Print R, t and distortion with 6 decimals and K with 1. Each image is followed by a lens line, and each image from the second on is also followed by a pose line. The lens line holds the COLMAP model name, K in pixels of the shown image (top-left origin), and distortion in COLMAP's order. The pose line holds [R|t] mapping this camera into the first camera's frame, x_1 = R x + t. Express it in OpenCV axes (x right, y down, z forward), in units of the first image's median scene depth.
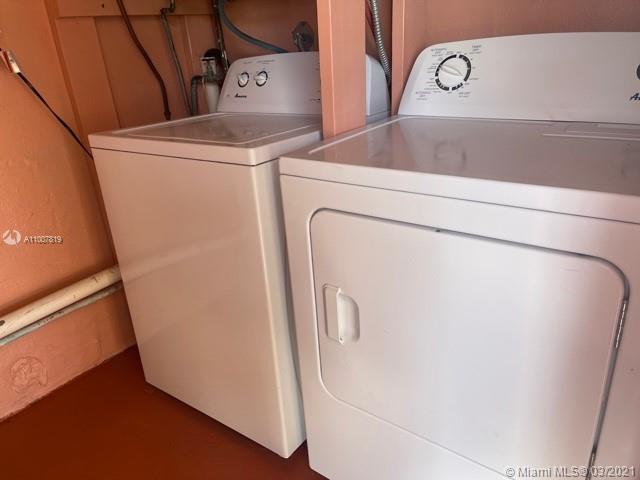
lens RADIAL K [[475.6, 0, 321.1], [0, 475.6, 241.1], [0, 0, 1]] dist [0.020590, -0.039002]
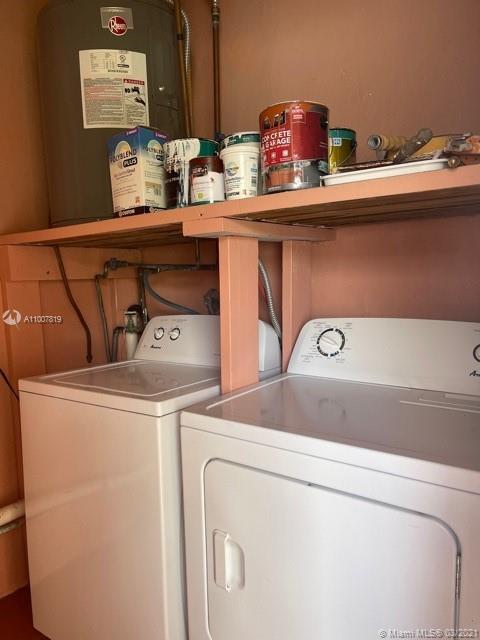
lens RADIAL K [[475.6, 0, 242.3], [0, 475.6, 318.9], [0, 0, 1]] dist [0.020590, -0.039002]
pose [[0.999220, 0.037691, 0.011773, 0.030541], [-0.032280, 0.951430, -0.306168, -0.028404], [-0.022741, 0.305549, 0.951905, -0.149319]]
